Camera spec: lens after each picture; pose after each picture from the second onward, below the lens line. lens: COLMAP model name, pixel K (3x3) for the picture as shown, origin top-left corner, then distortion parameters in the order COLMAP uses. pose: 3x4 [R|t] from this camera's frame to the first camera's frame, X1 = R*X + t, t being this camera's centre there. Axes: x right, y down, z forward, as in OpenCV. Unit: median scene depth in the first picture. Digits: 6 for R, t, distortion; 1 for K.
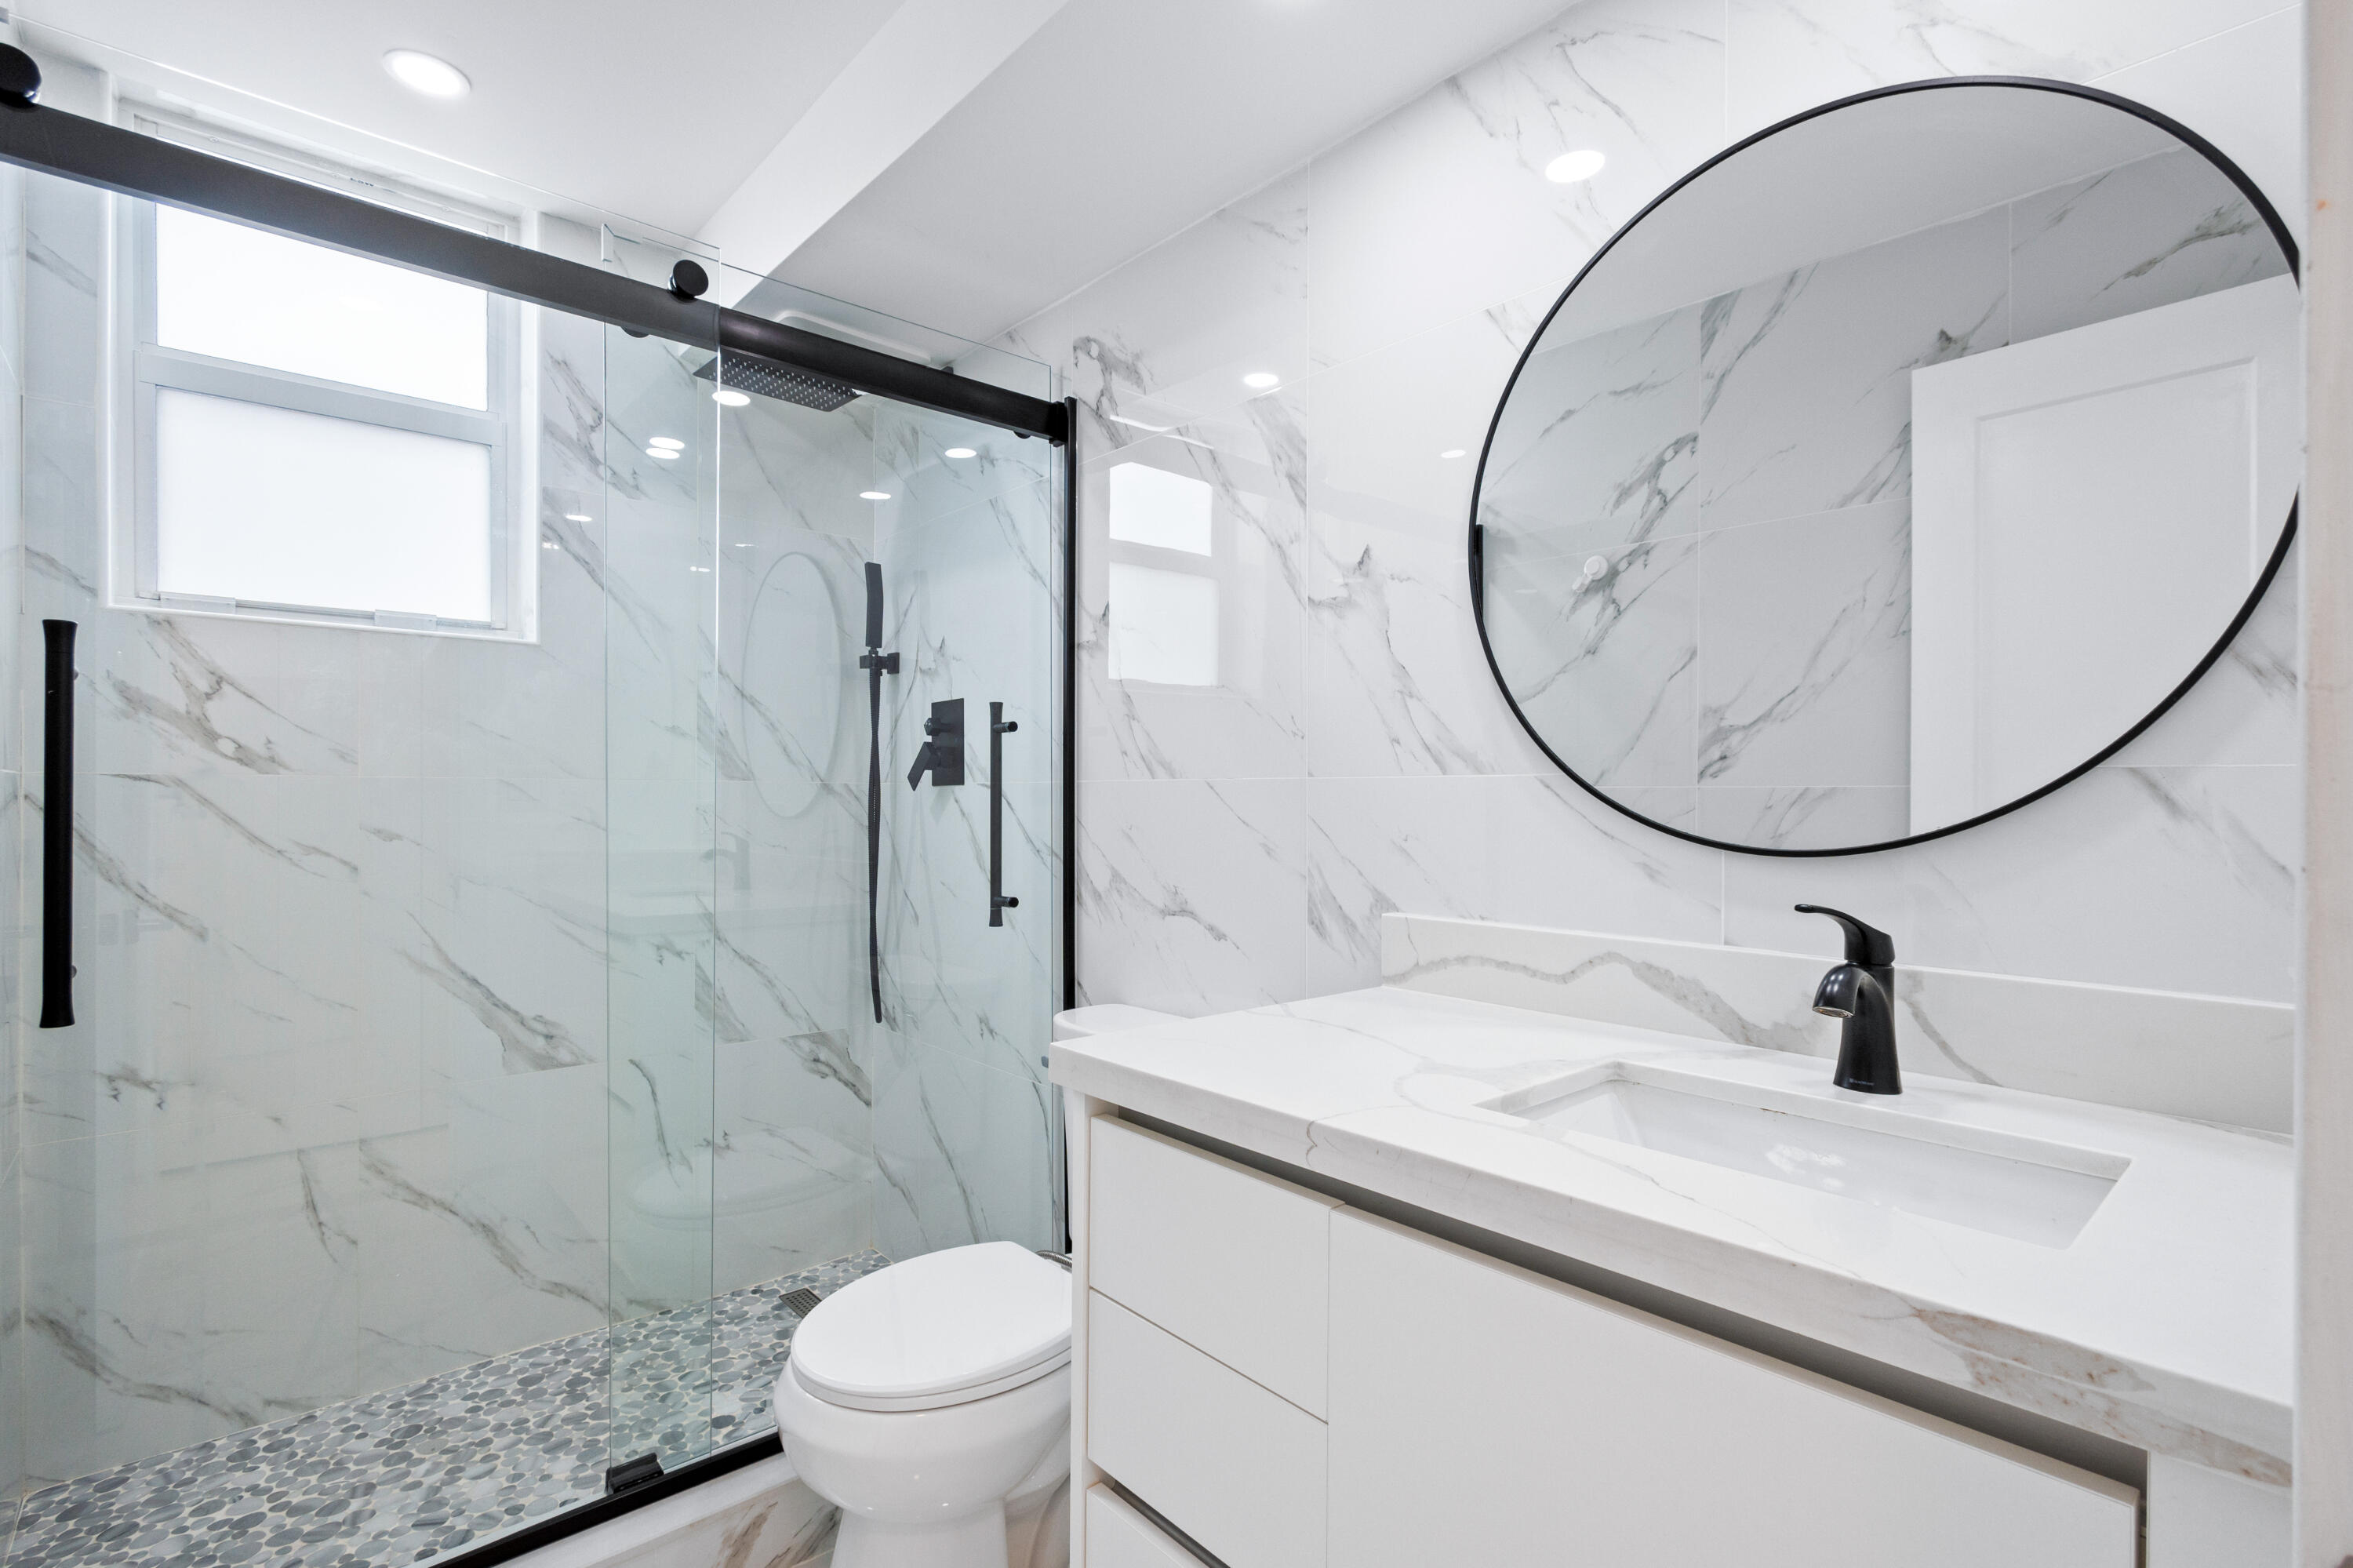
lens RADIAL K [[1082.5, 0, 1176.0], [0, 1082.5, 800.4], [0, 0, 1]] dist [-0.004604, 0.001833]
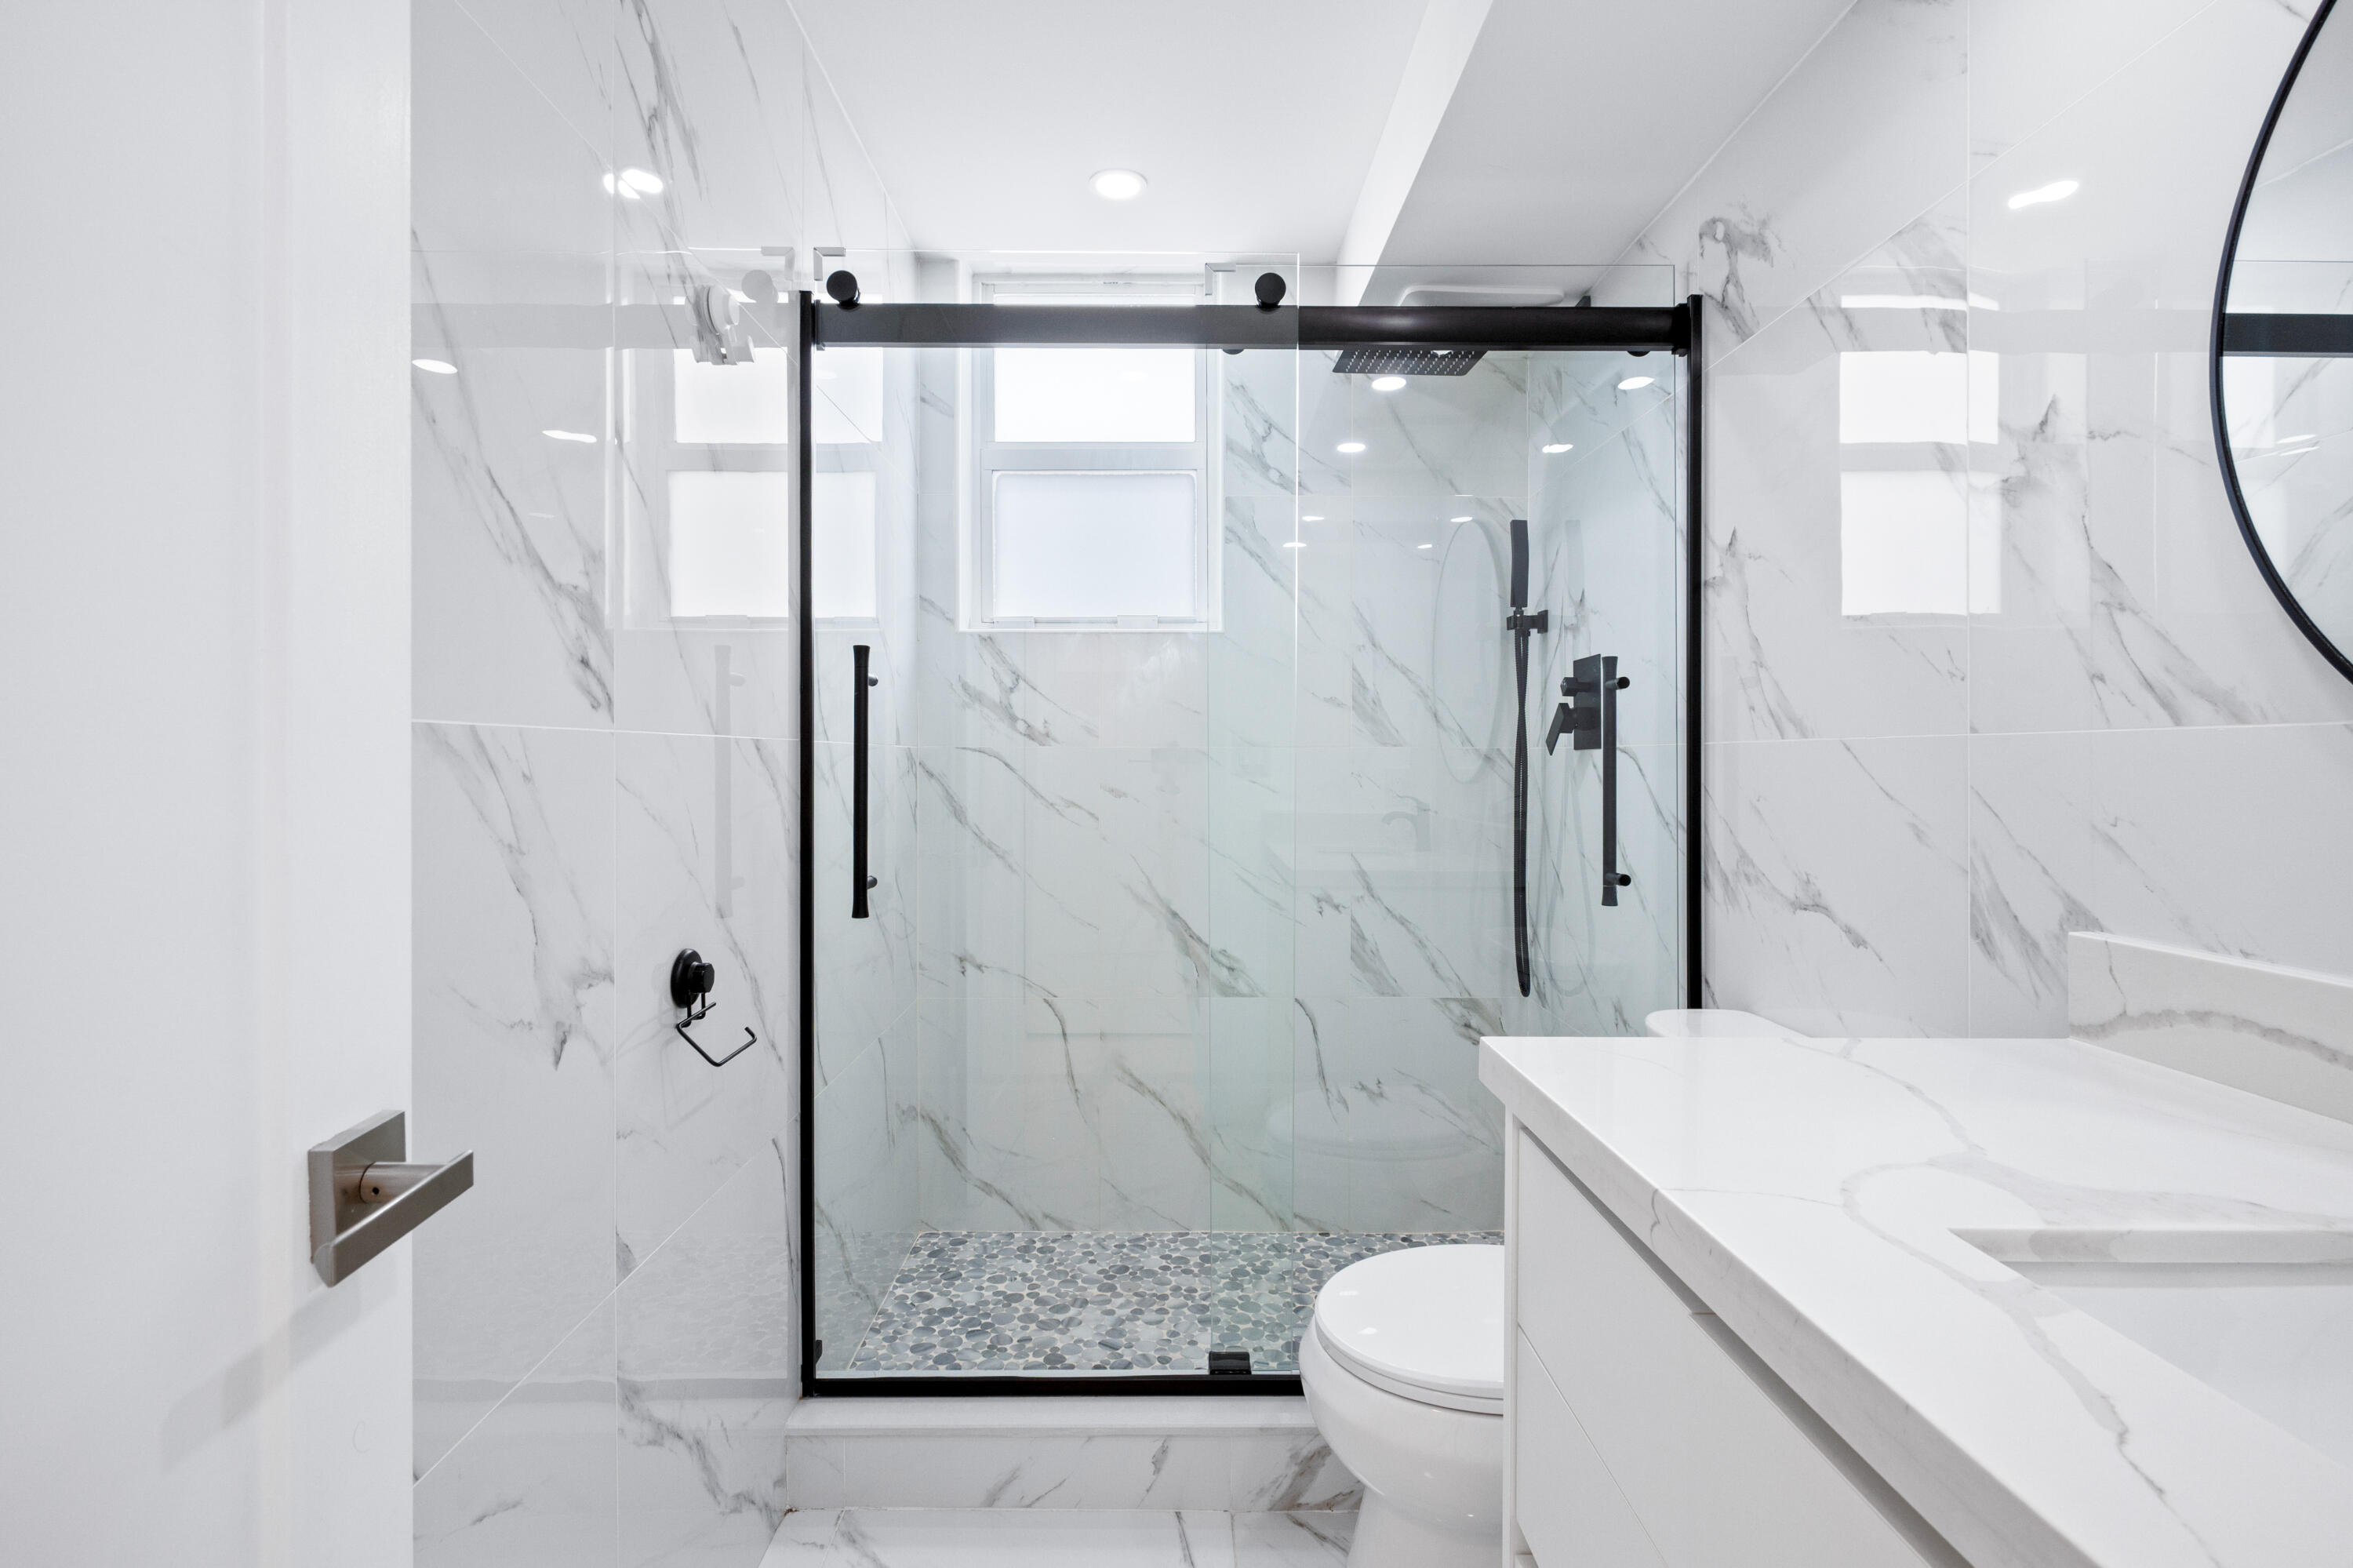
lens RADIAL K [[1082.5, 0, 1172.0], [0, 1082.5, 761.5], [0, 0, 1]] dist [-0.004604, 0.001833]
pose [[0.756772, -0.002584, -0.653674, 0.152135], [0.000083, 0.999993, -0.003857, -0.000037], [0.653679, 0.002865, 0.756766, 0.085317]]
